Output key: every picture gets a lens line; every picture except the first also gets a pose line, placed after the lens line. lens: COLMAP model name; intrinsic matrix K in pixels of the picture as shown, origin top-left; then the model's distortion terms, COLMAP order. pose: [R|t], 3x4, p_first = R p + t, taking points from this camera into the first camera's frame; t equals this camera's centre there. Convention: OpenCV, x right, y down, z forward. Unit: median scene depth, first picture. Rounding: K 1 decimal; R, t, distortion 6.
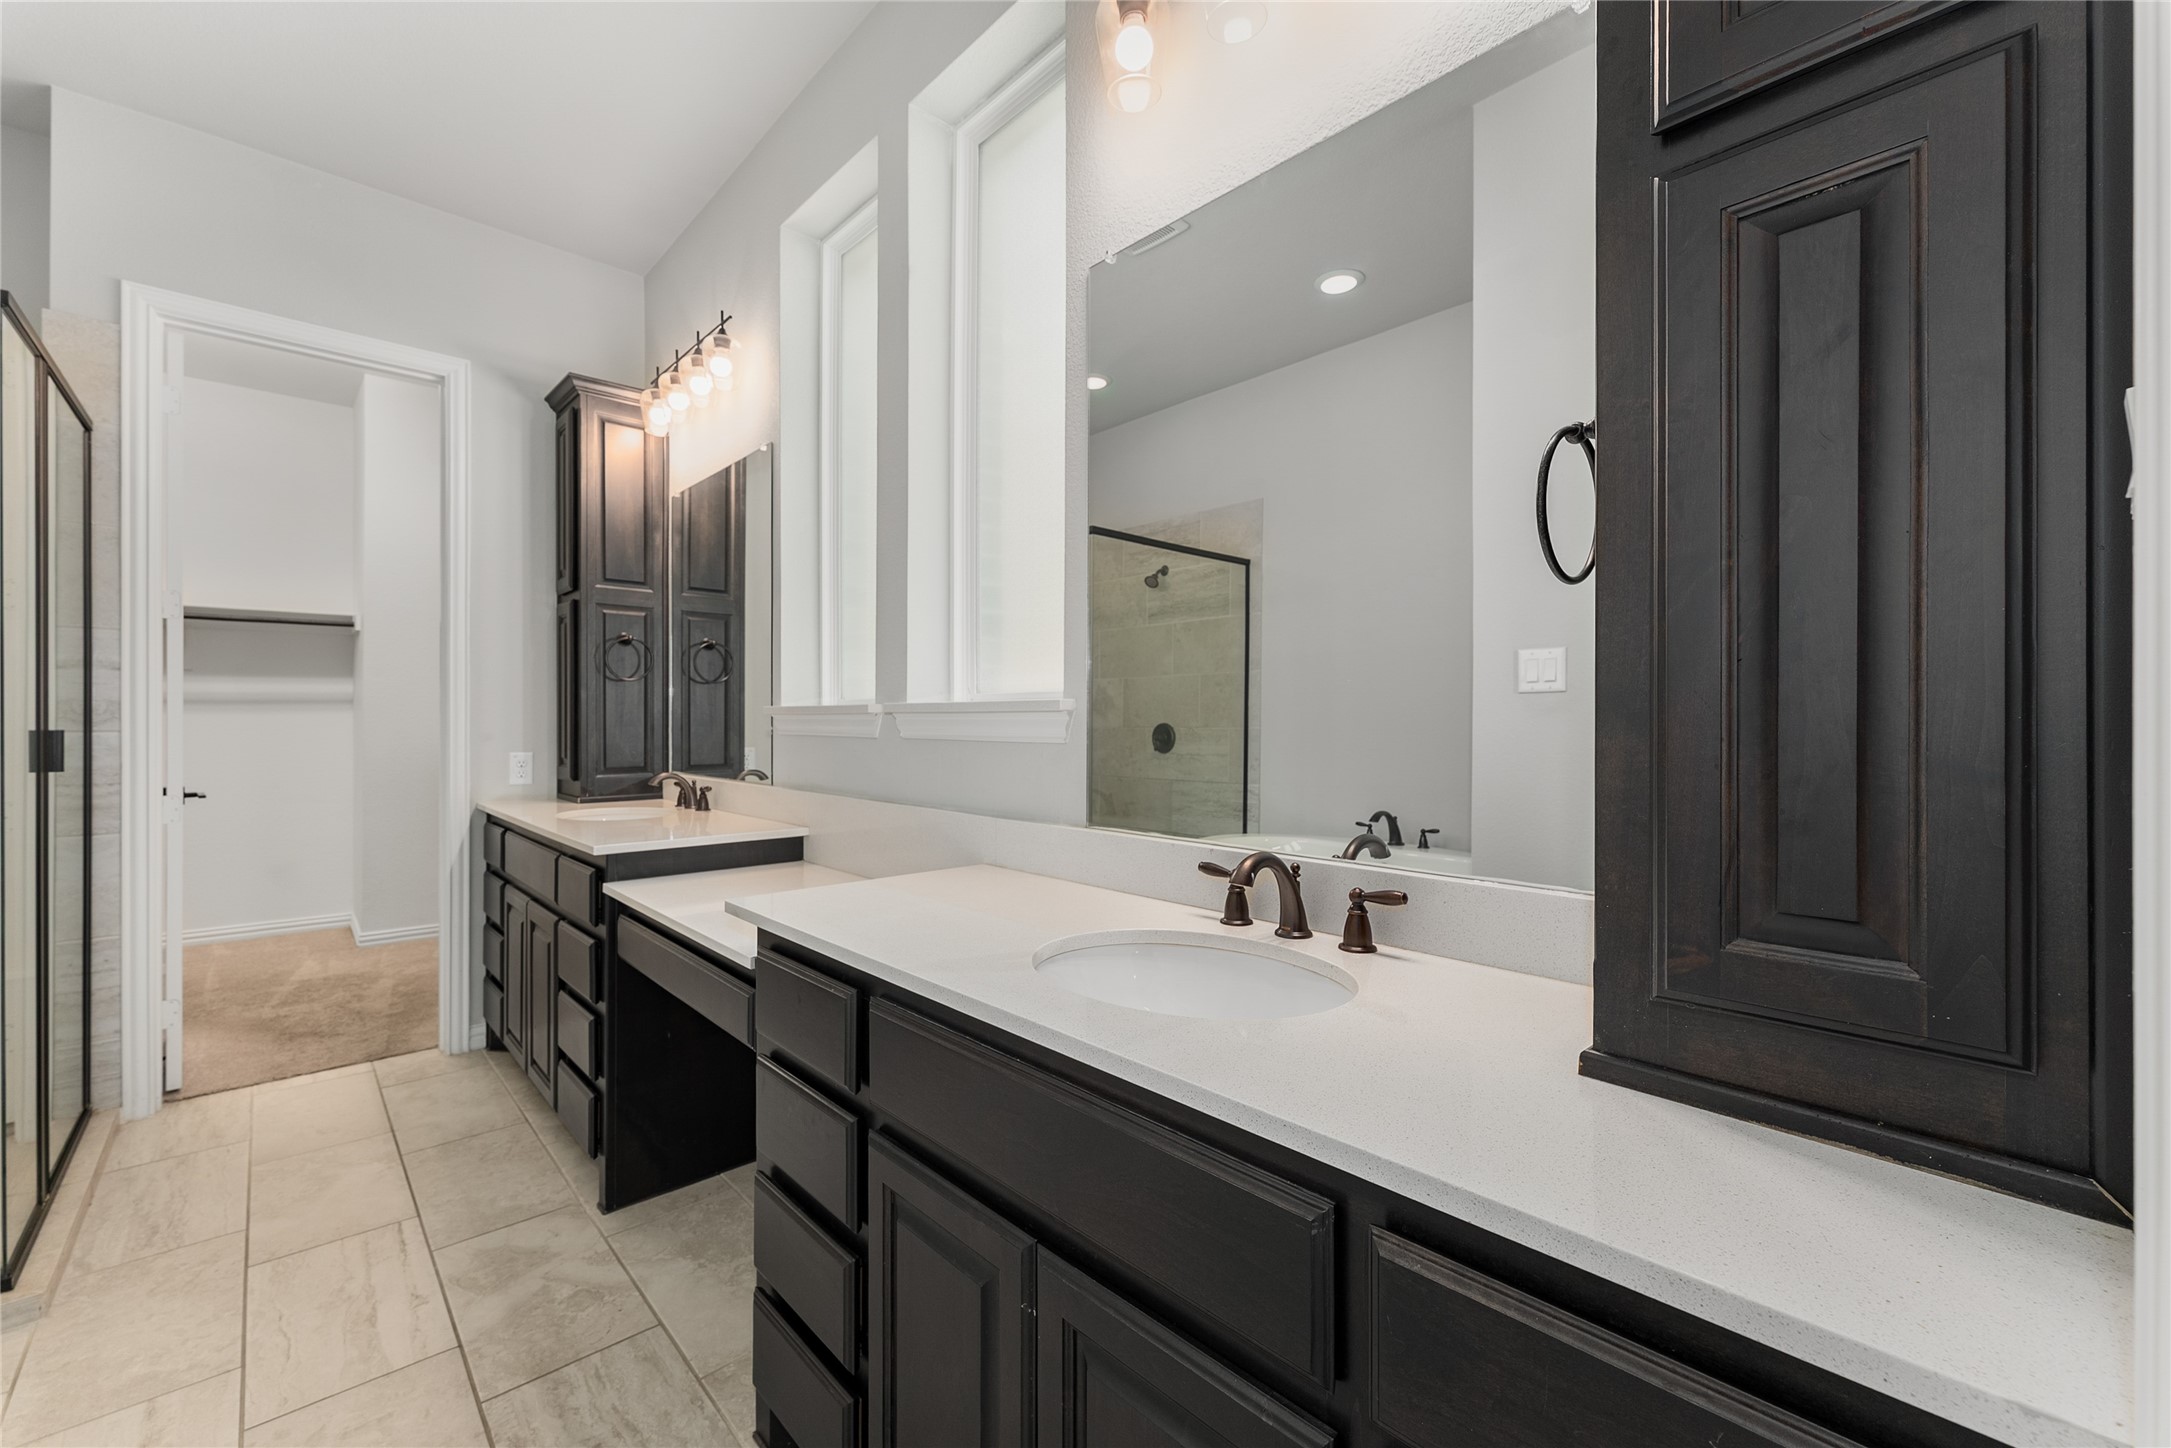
lens RADIAL K [[881.0, 0, 1087.2], [0, 881.0, 717.2], [0, 0, 1]] dist [0.000696, -0.000783]
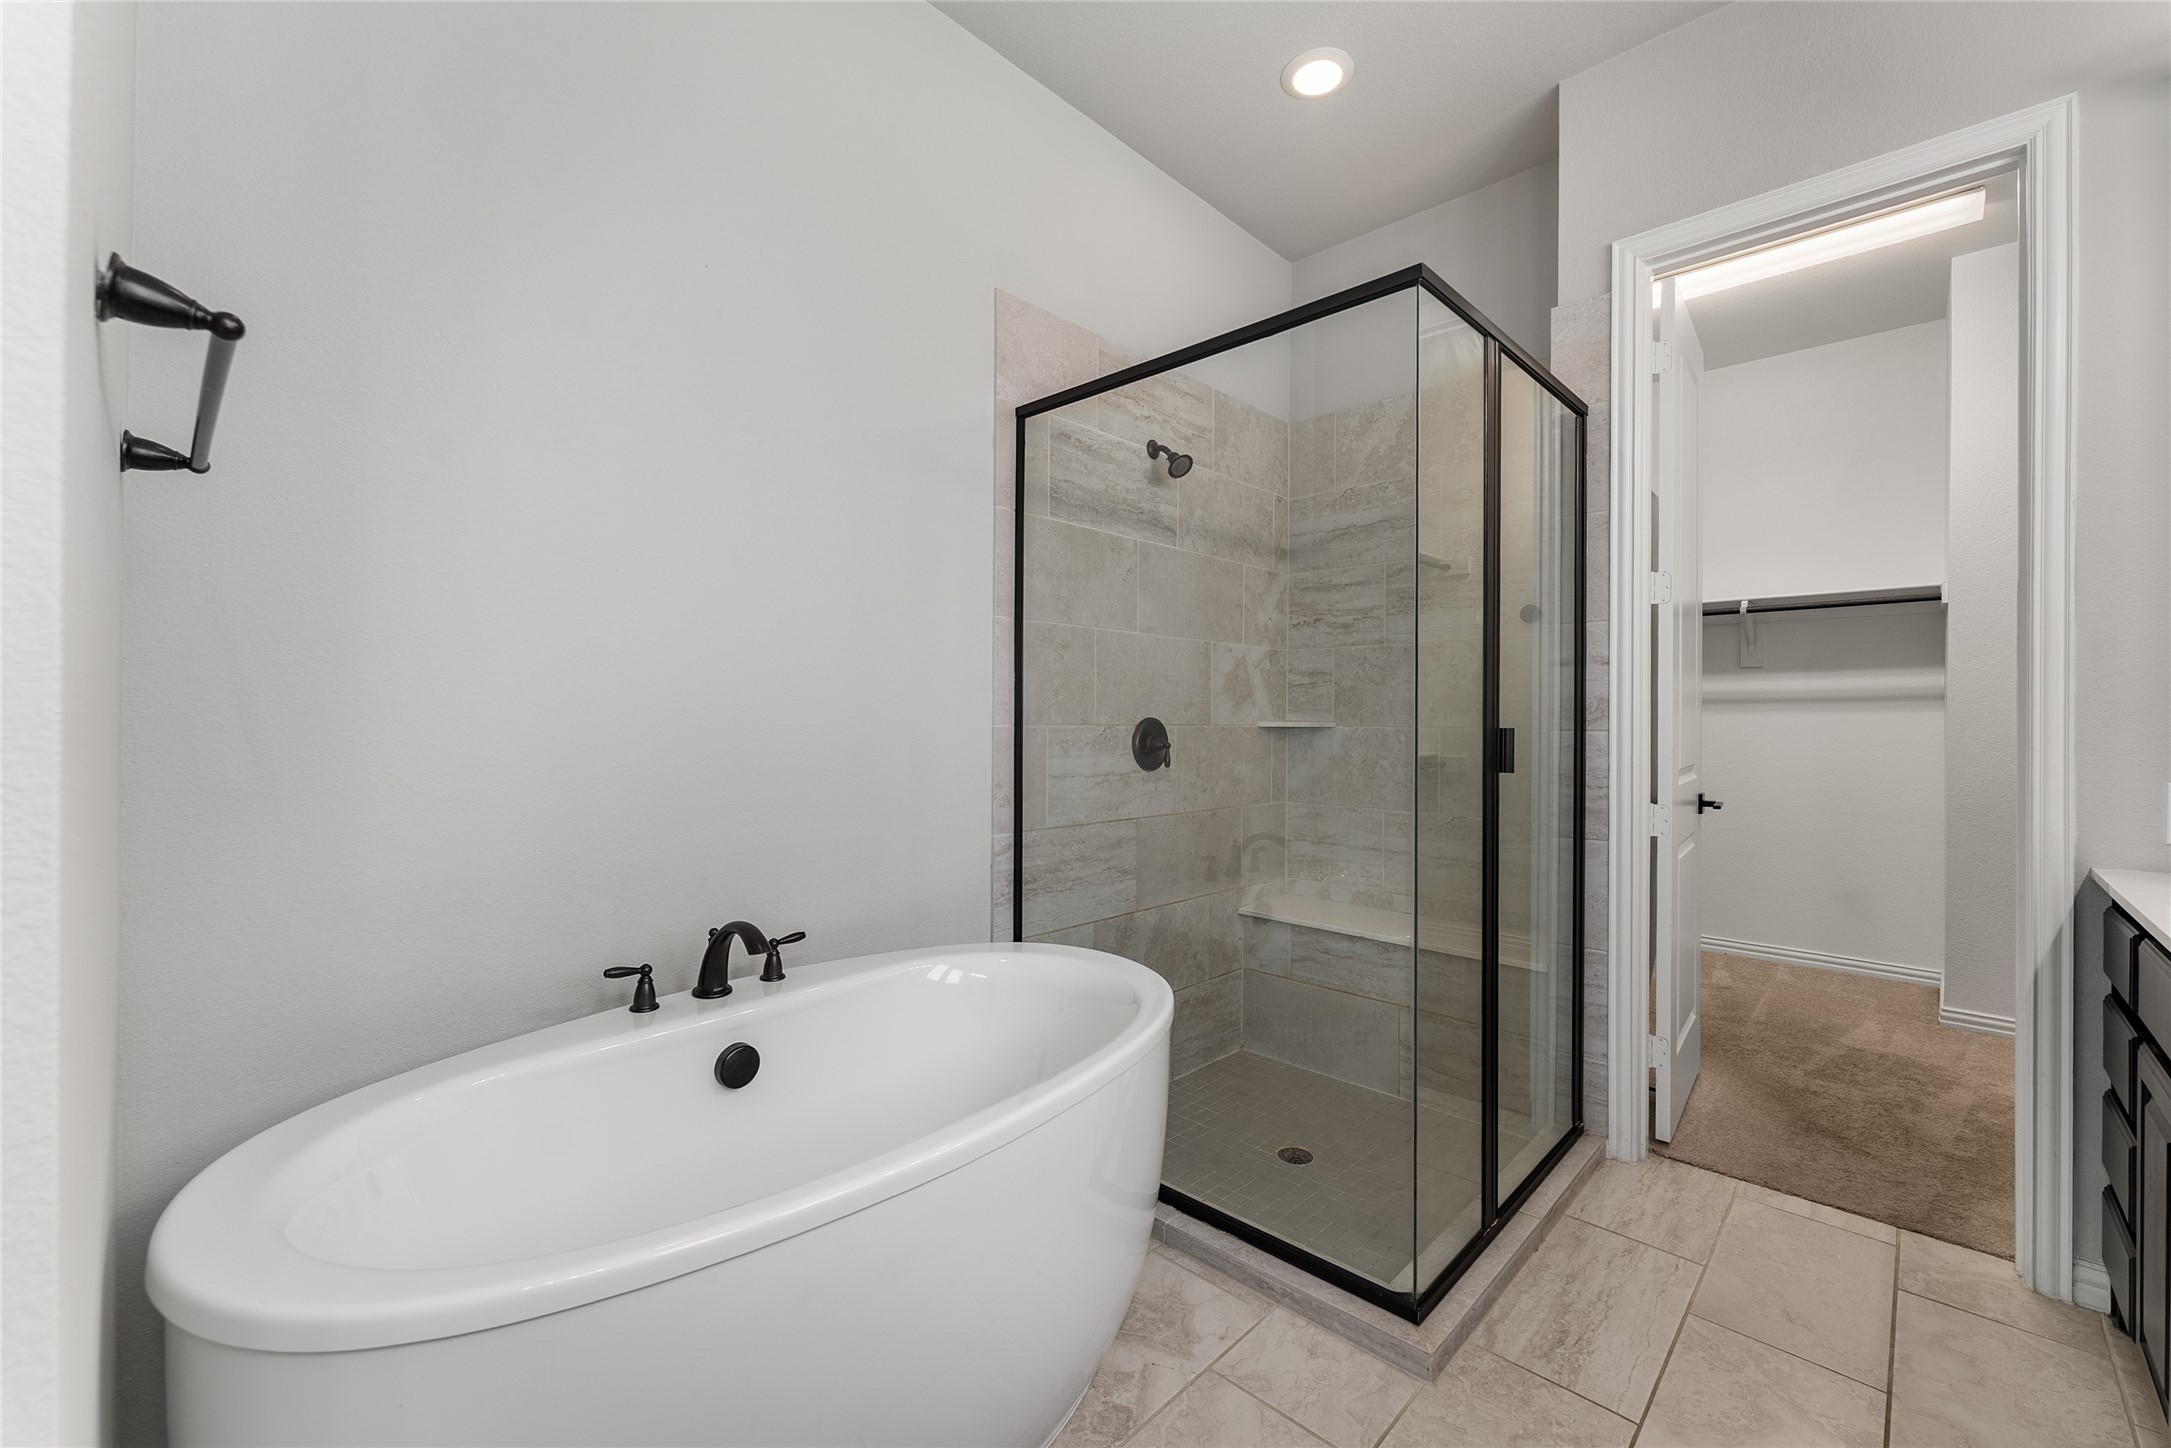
lens RADIAL K [[881.0, 0, 1087.2], [0, 881.0, 717.2], [0, 0, 1]] dist [0.000696, -0.000783]
pose [[0.057609, -0.001504, -0.998338, -0.193329], [-0.001487, 0.999998, -0.001593, 0.003854], [0.998338, 0.001576, 0.057607, 0.374666]]
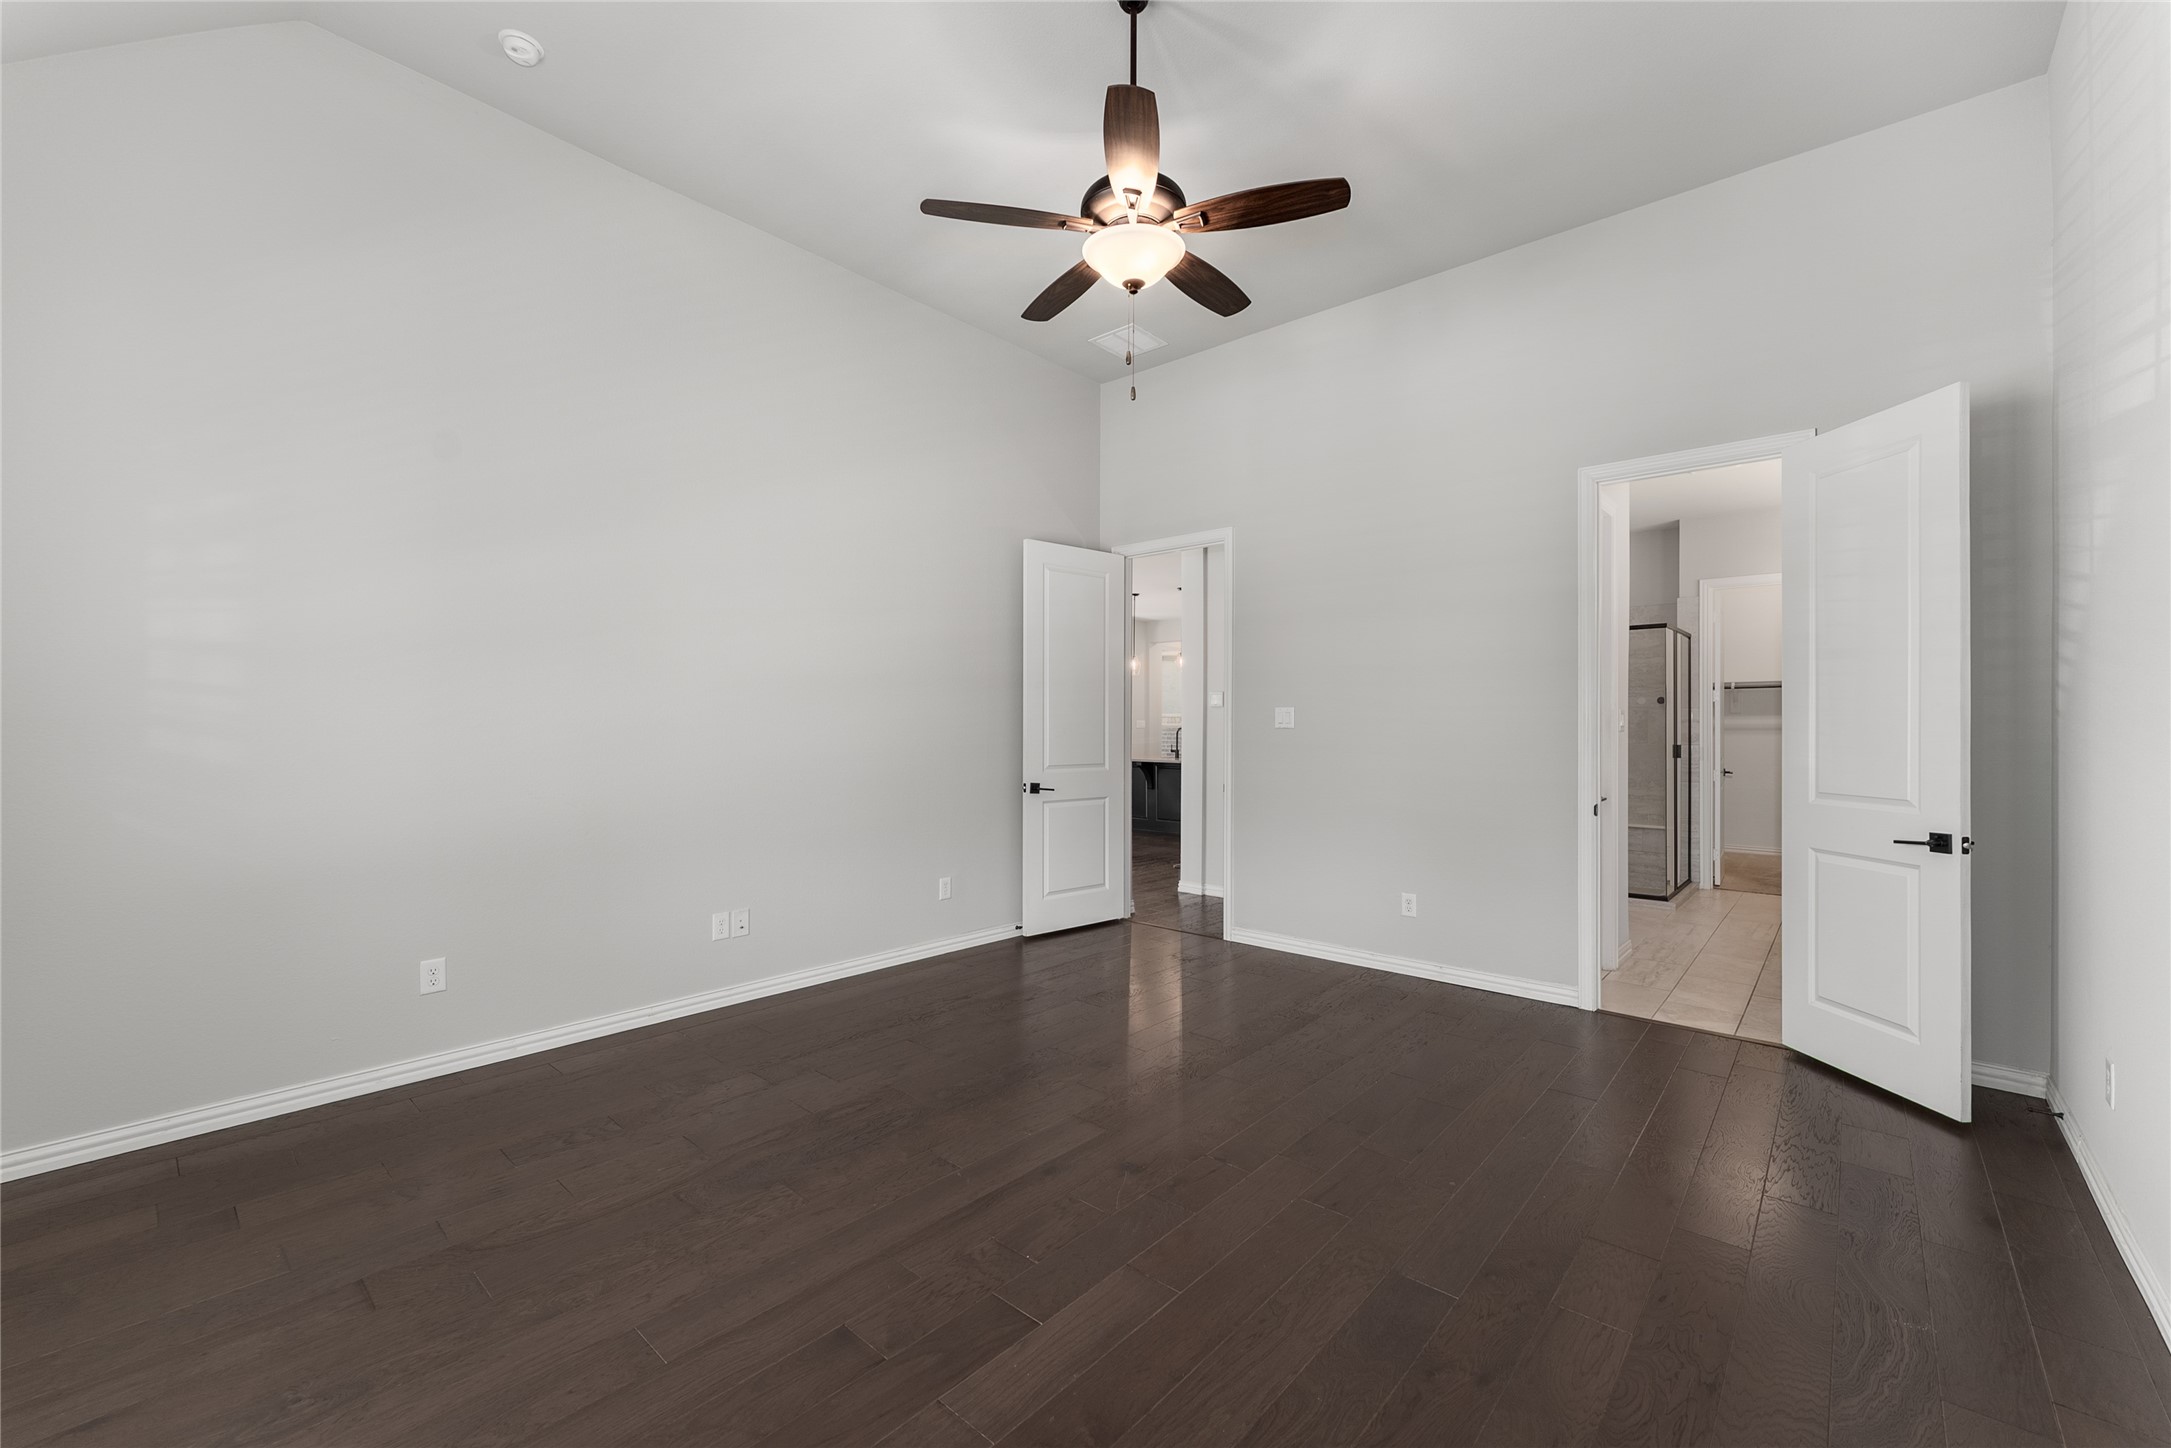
lens RADIAL K [[881.0, 0, 1087.2], [0, 881.0, 717.2], [0, 0, 1]] dist [0.000696, -0.000783]
pose [[0.100210, -0.008210, -0.994932, 1.322828], [-0.002570, 0.999960, -0.008510, -0.038948], [0.994963, 0.003409, 0.100185, -1.073424]]
